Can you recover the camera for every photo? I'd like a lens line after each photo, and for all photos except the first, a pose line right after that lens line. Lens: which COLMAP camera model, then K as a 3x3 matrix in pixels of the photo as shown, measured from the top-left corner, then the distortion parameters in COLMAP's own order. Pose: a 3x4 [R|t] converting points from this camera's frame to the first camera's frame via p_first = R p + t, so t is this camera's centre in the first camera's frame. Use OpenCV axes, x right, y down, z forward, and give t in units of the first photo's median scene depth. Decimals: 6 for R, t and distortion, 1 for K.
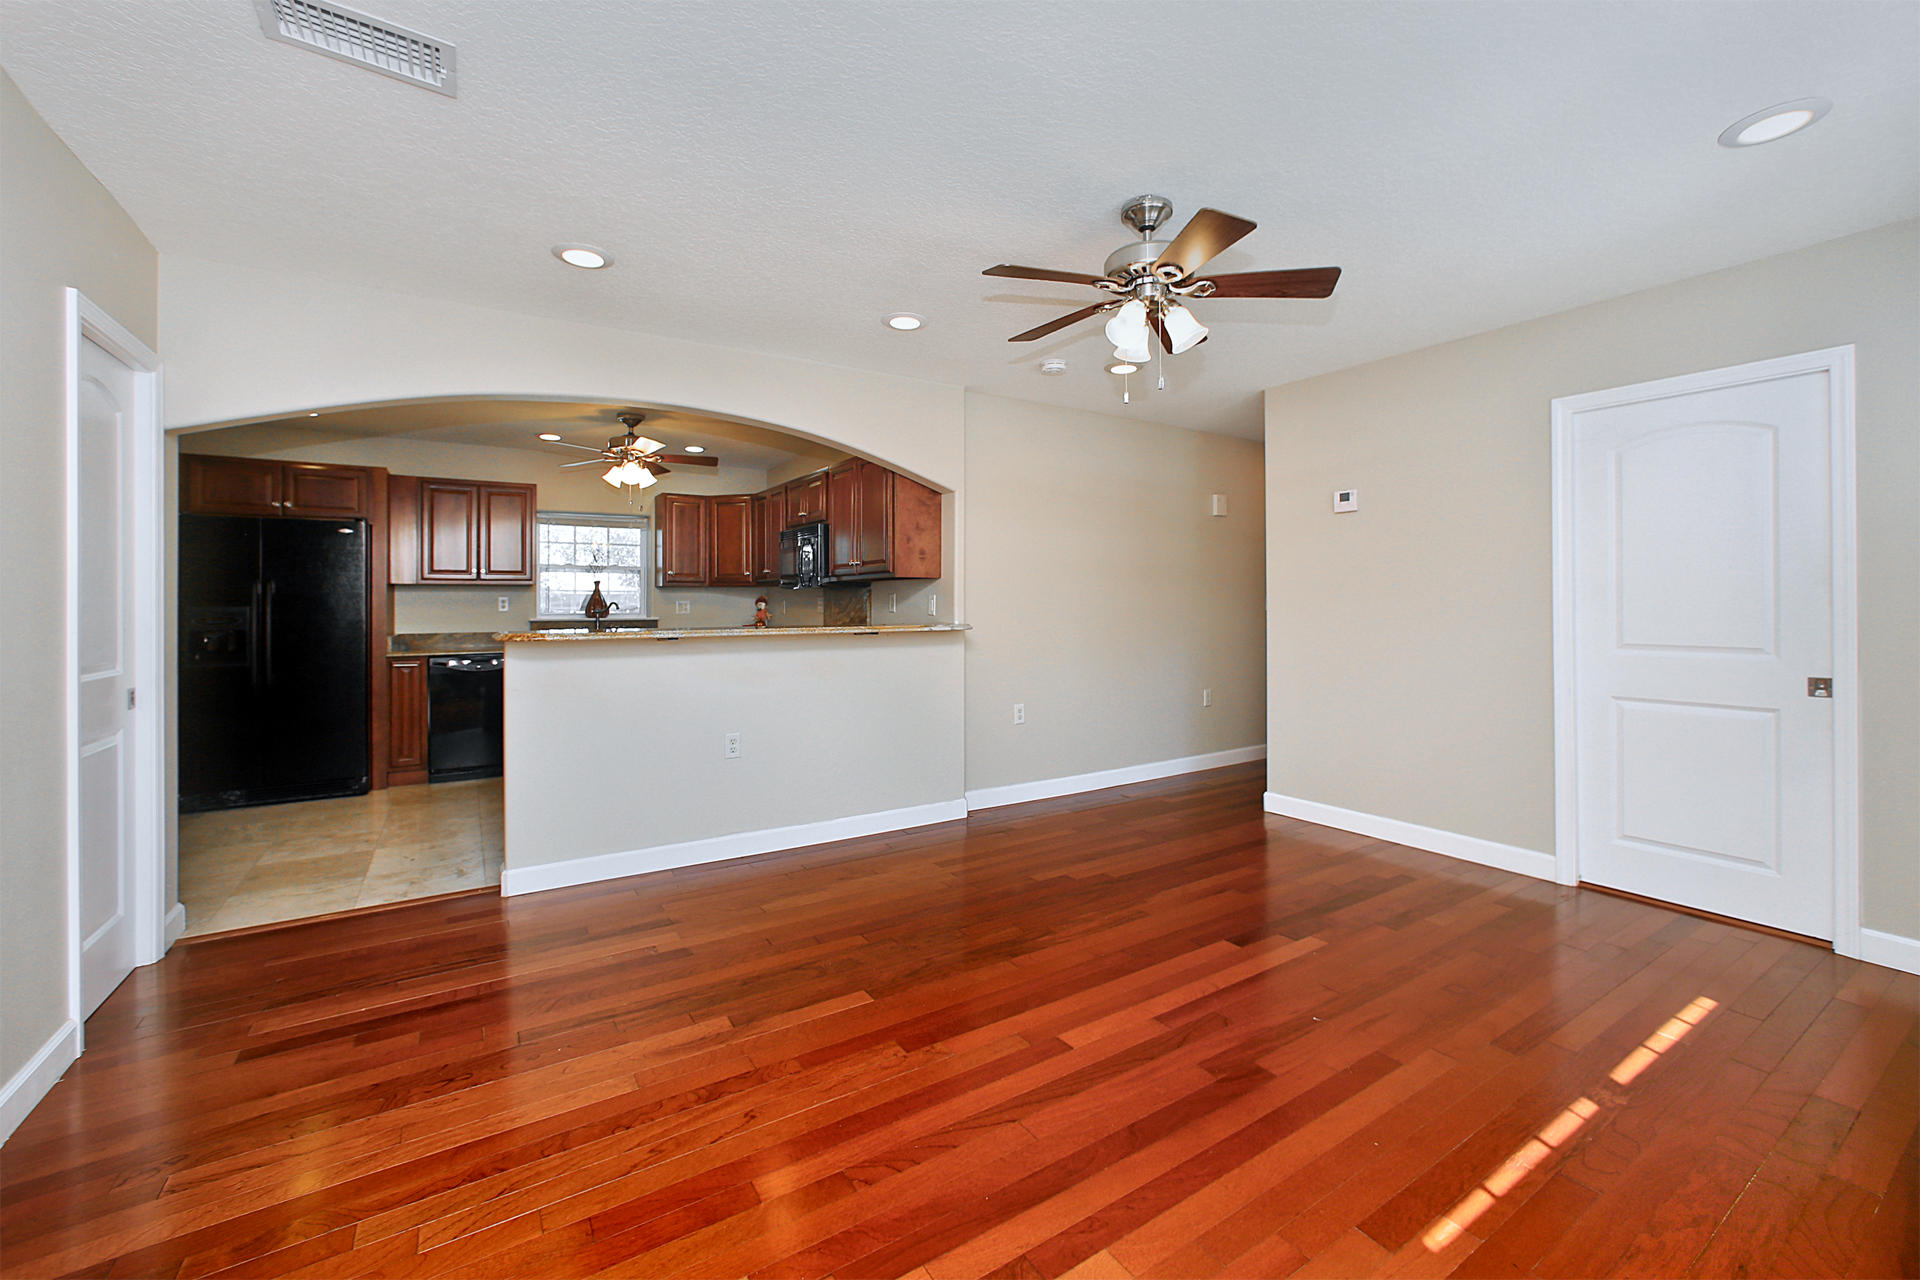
lens RADIAL K [[784.4, 0, 962.1], [0, 784.4, 607.7], [0, 0, 1]] dist [-0.049097, 0.000002]
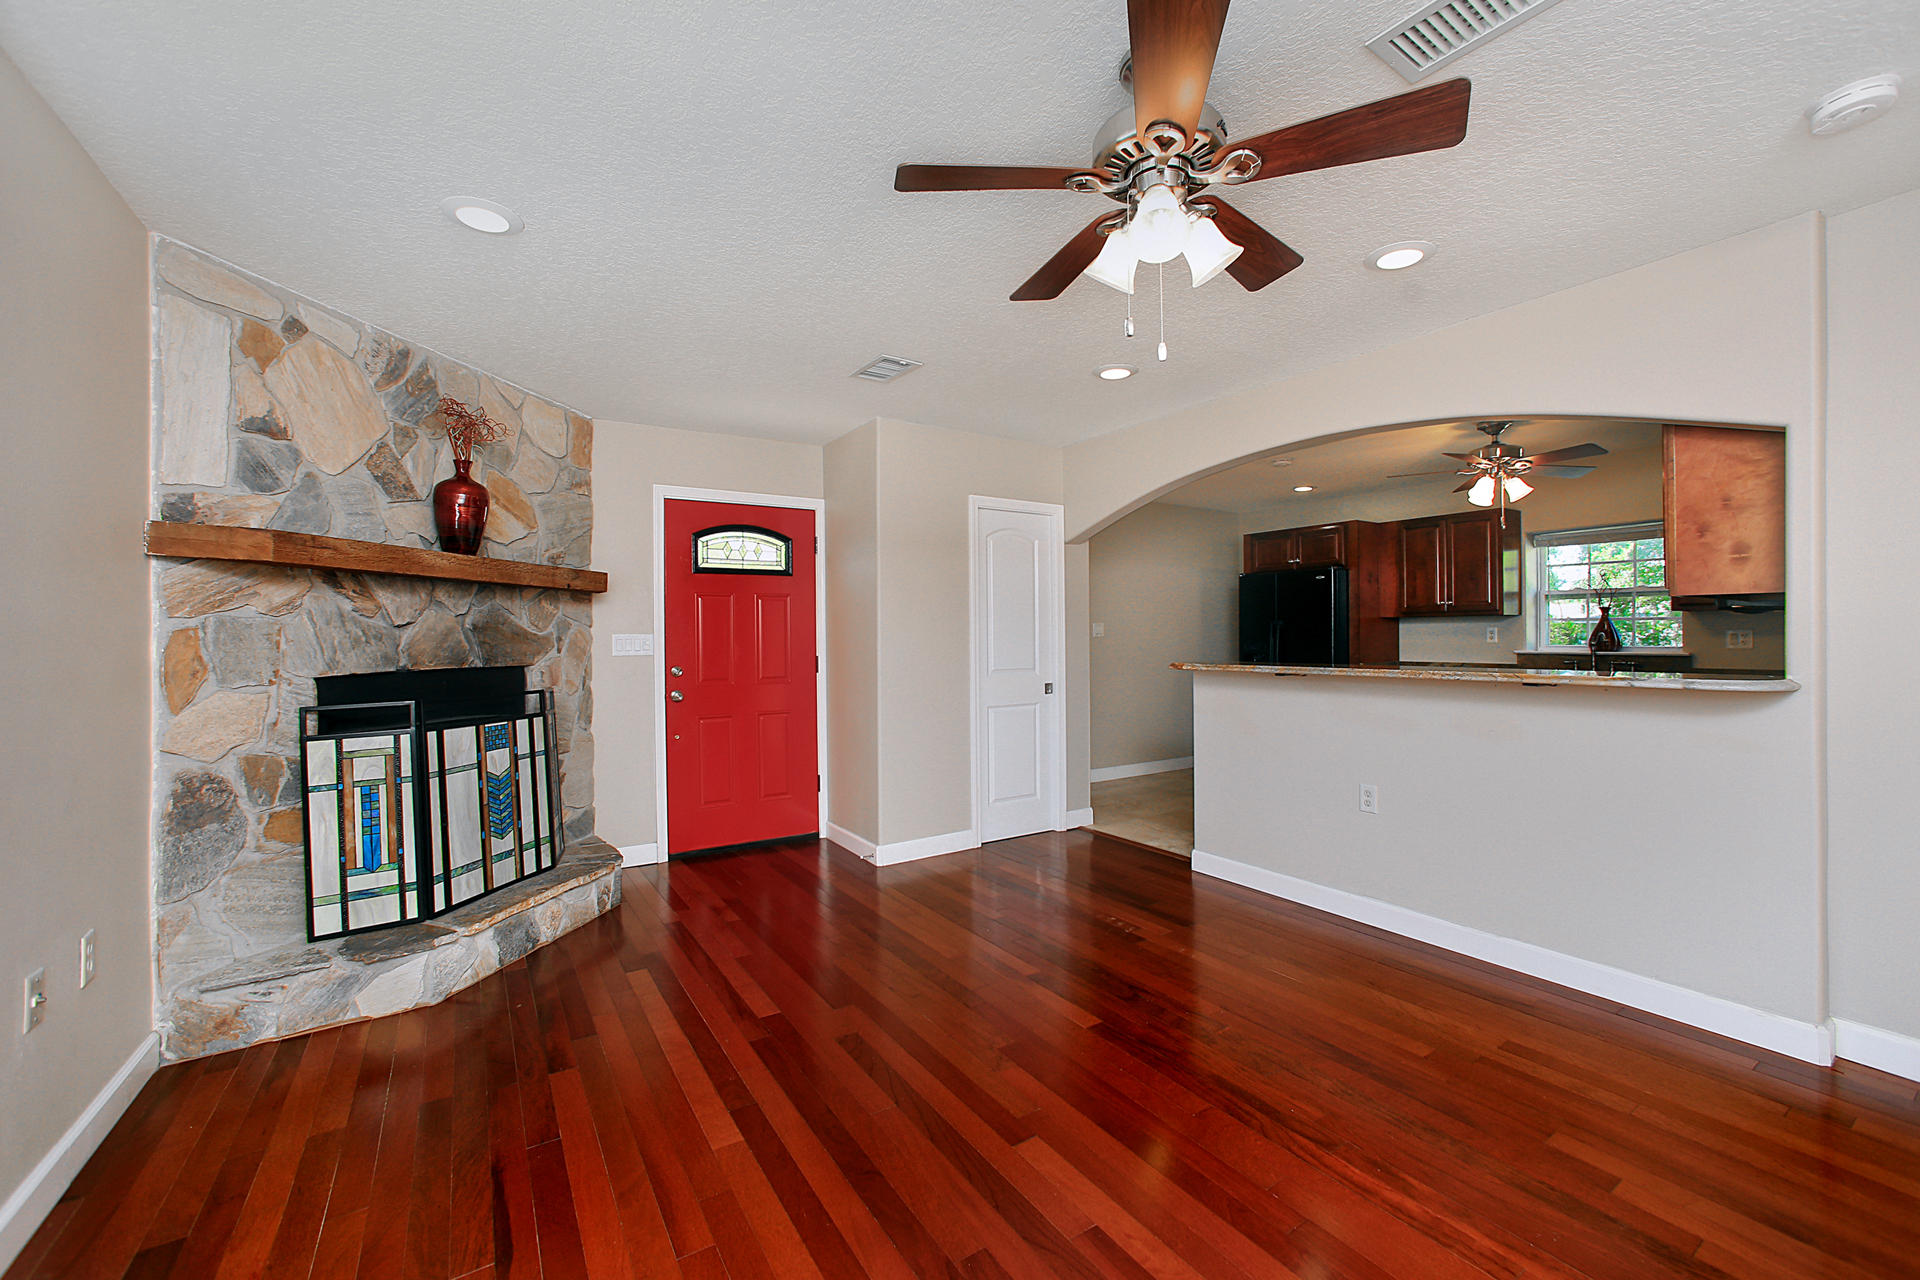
lens RADIAL K [[765.9, 0, 960.0], [0, 765.9, 640.0], [0, 0, 1]] dist [-0.000536, 0.000033]
pose [[0.011217, 0.008321, -0.999902, 0.580193], [0.003655, 0.999958, 0.008362, -0.014375], [0.999930, -0.003748, 0.011186, 0.523560]]
